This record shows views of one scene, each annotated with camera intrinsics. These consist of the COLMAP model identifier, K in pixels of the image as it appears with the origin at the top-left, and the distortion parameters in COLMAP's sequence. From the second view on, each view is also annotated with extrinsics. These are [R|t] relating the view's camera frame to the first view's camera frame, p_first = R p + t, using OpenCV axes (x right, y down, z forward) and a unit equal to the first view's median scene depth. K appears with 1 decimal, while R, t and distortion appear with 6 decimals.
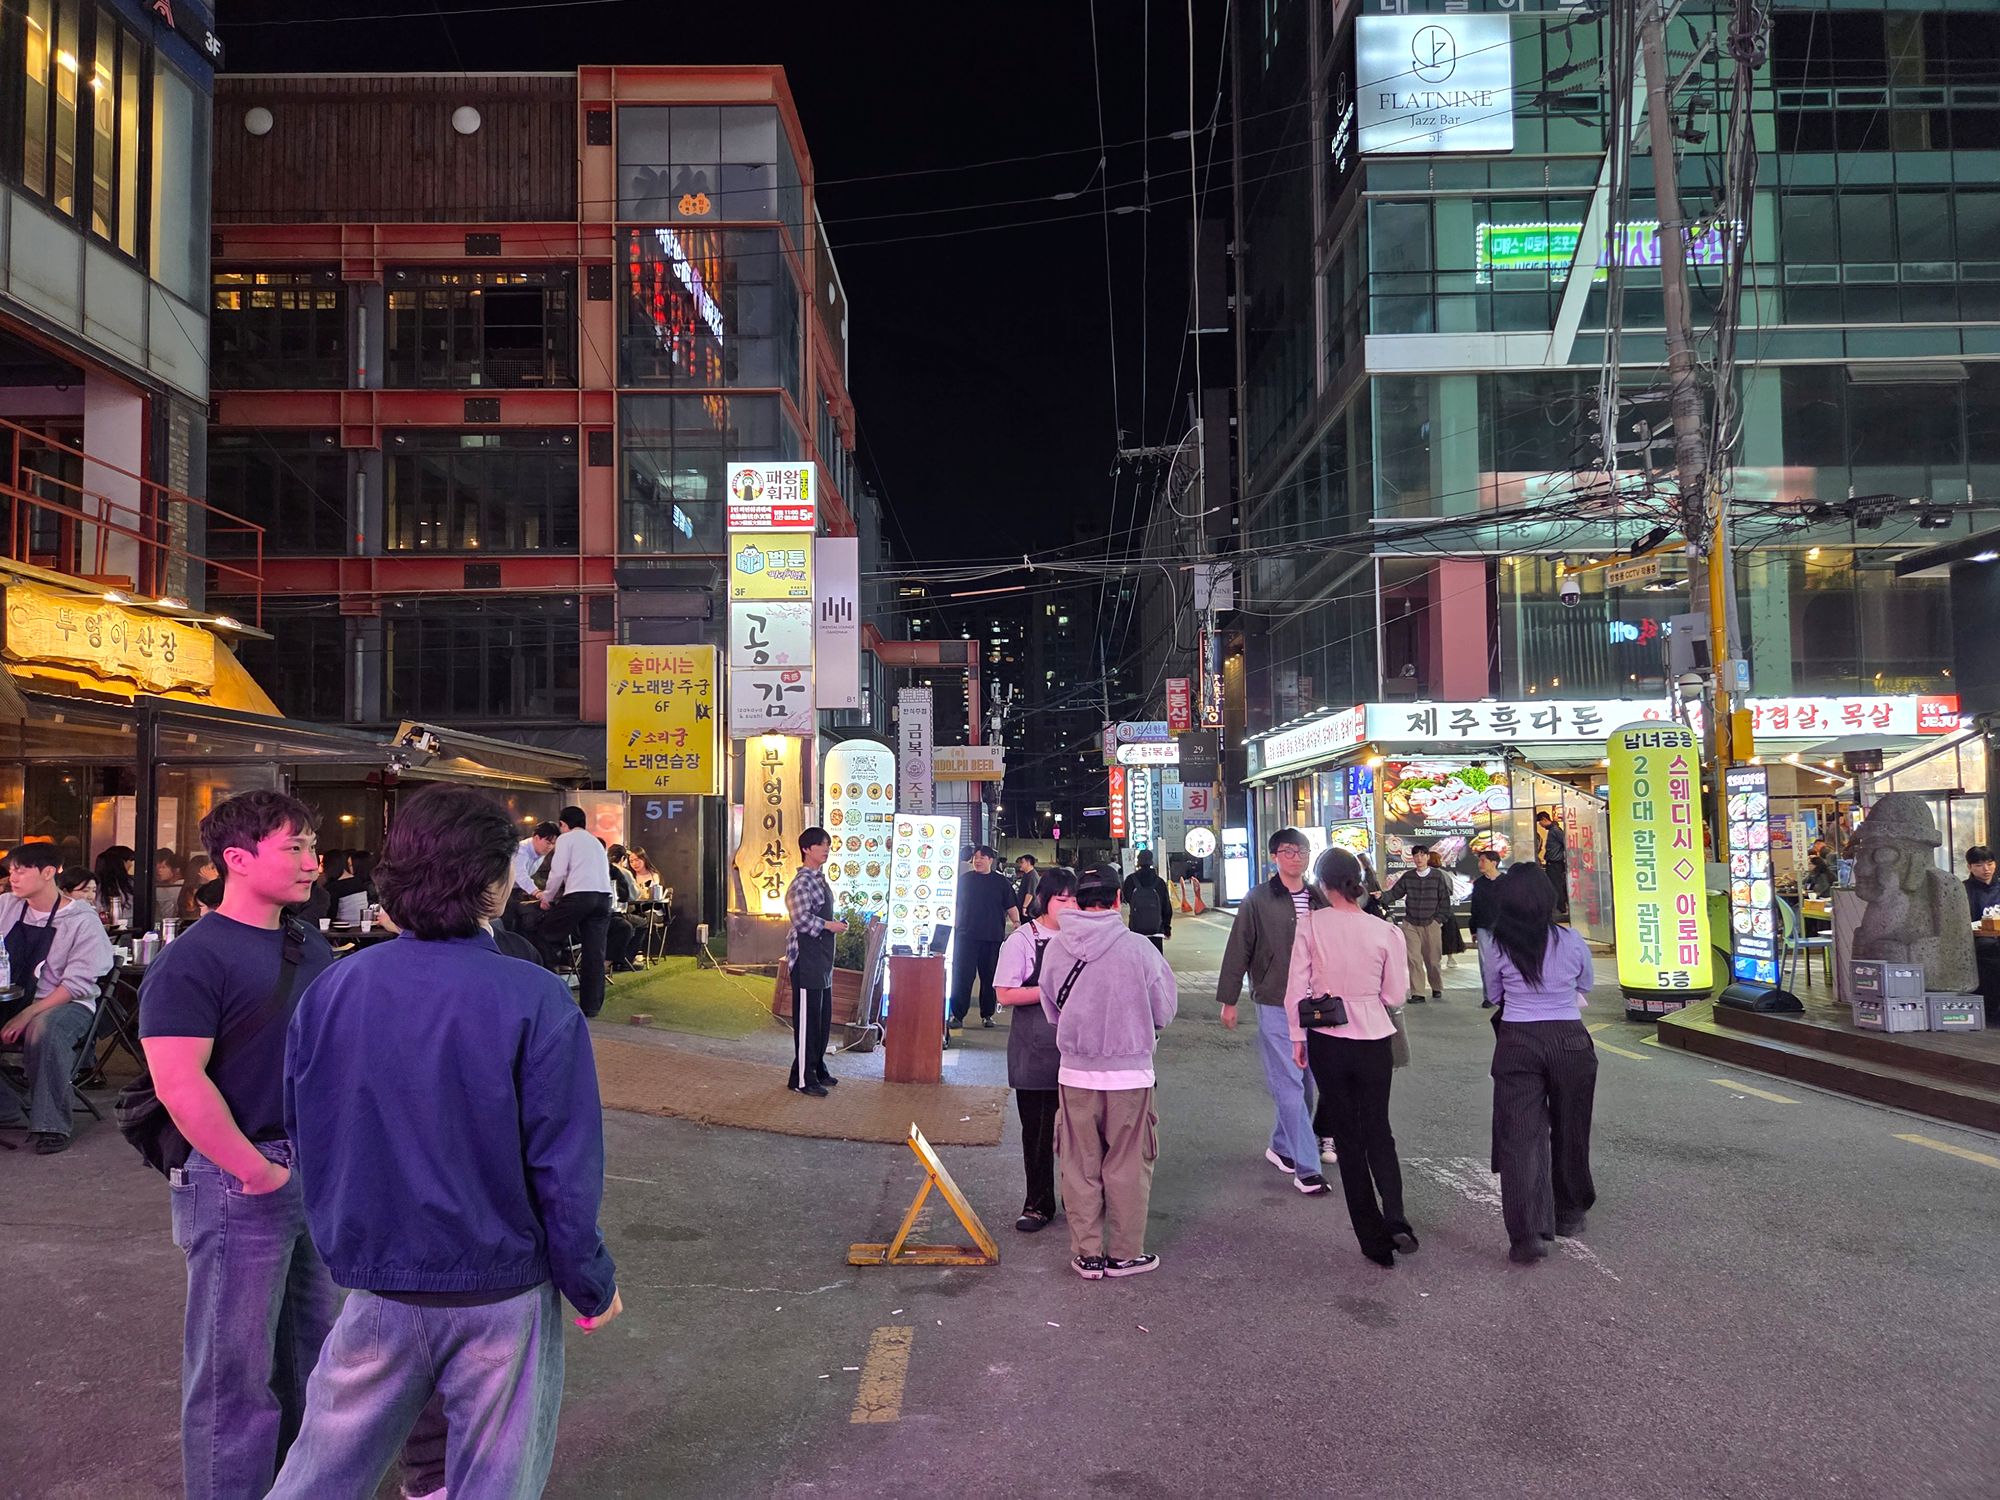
lens RADIAL K [[1340.0, 0, 989.8], [0, 1340.0, 763.5], [0, 0, 1]] dist [0.076026, -0.065924]
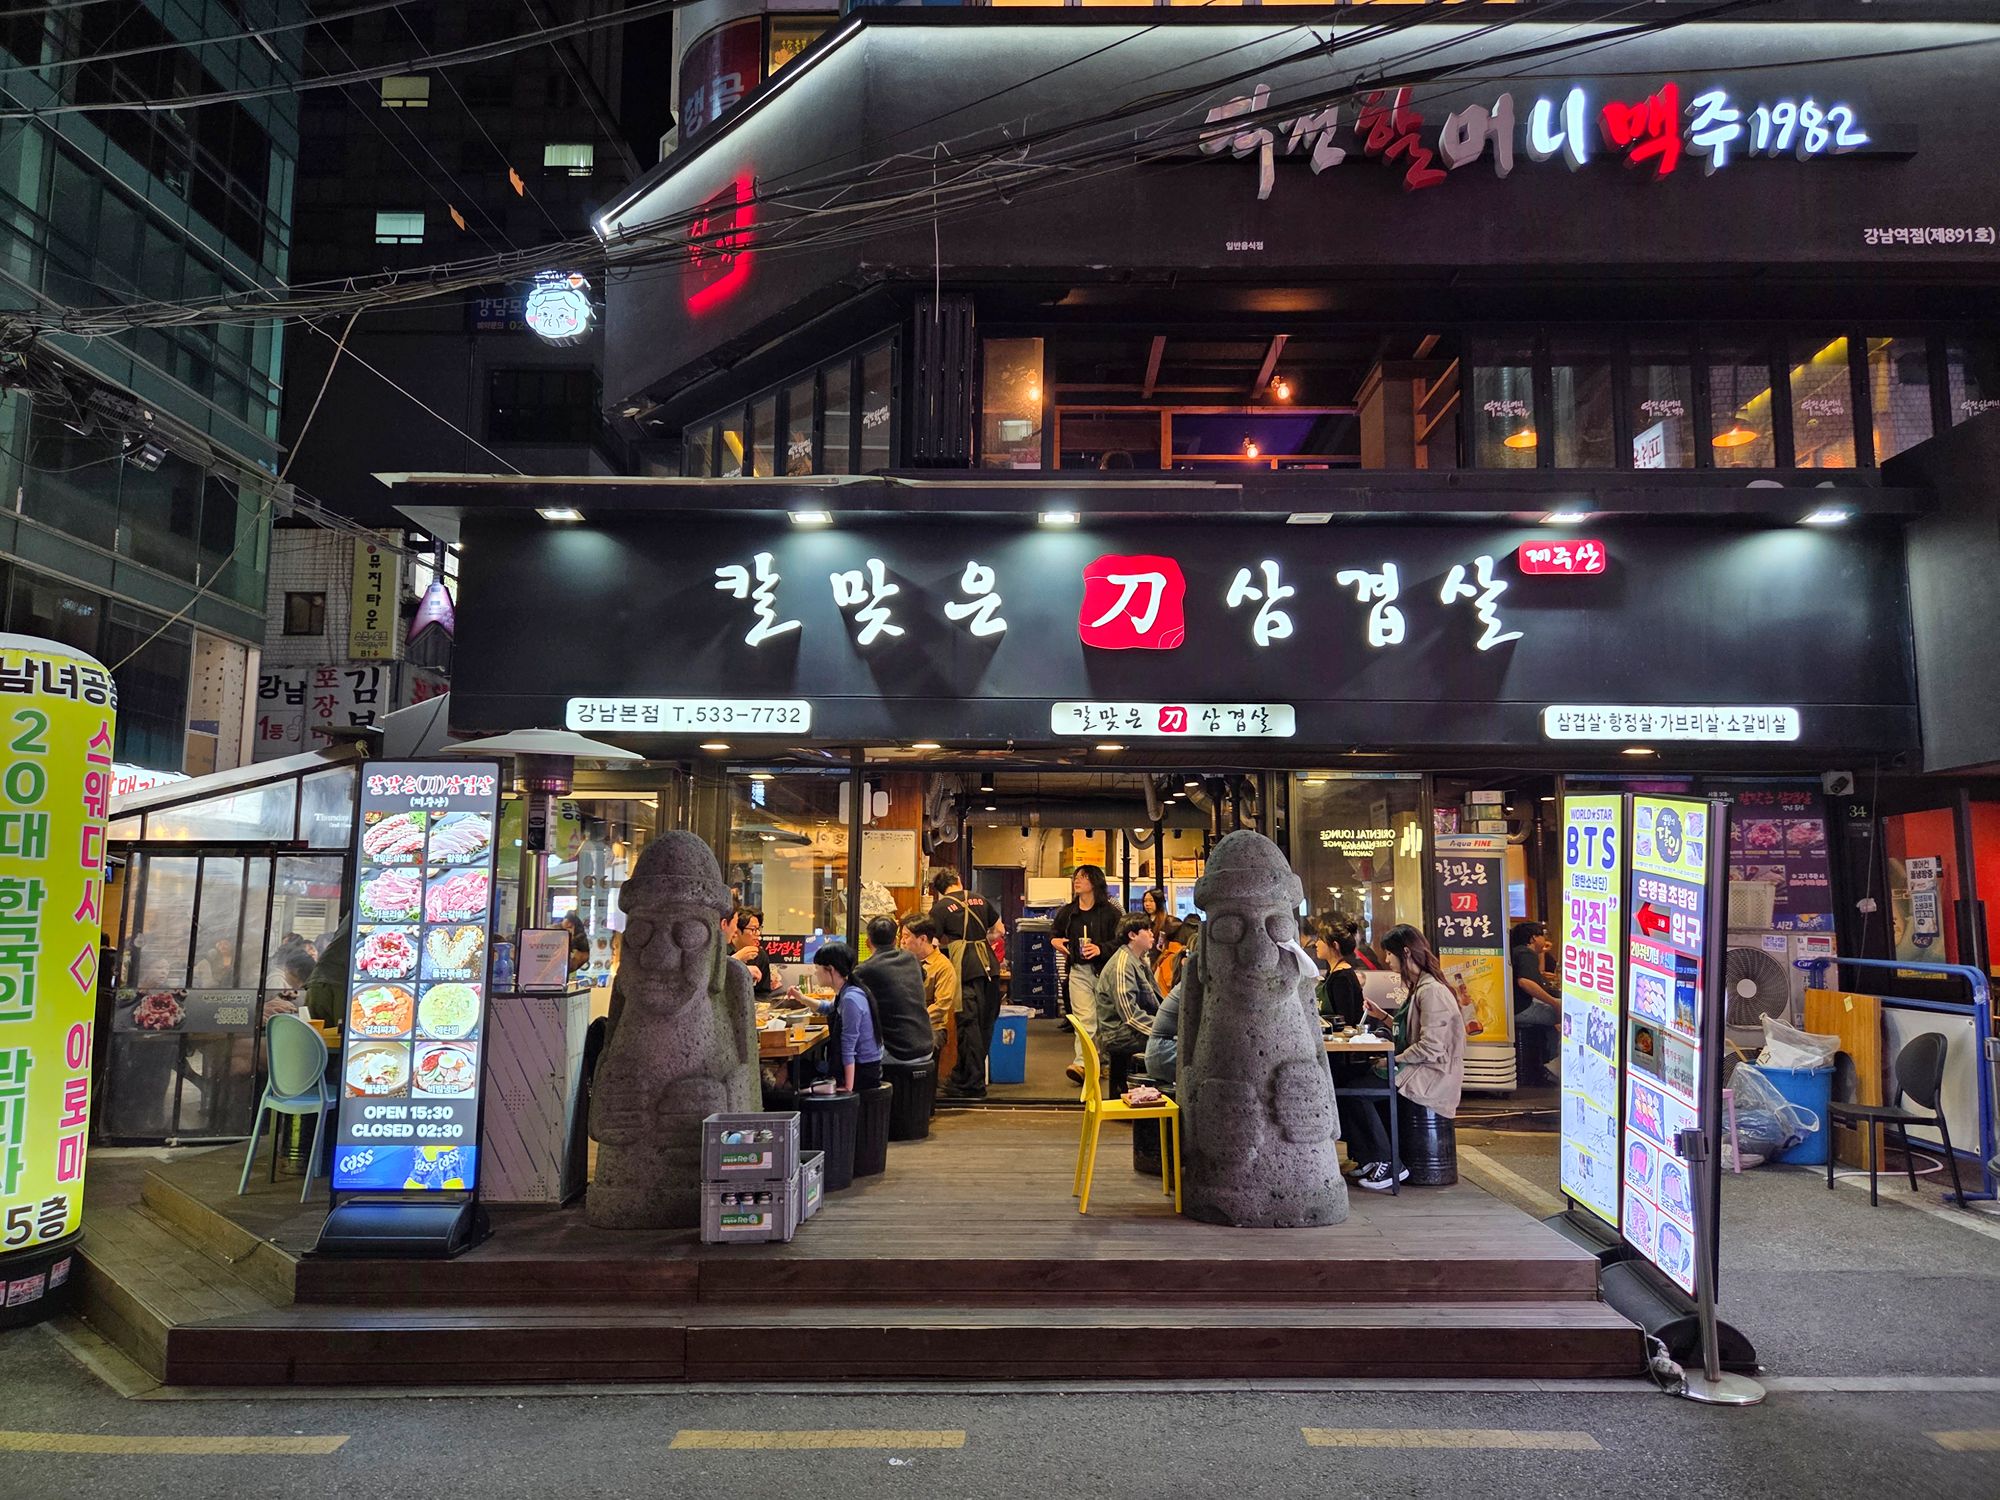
lens RADIAL K [[1340.0, 0, 989.8], [0, 1340.0, 763.5], [0, 0, 1]] dist [0.076026, -0.065924]
pose [[0.019704, 0.135281, 0.990611, 0.028854], [-0.063517, 0.988972, -0.133794, 0.030362], [-0.997786, -0.060284, 0.028079, 0.404378]]
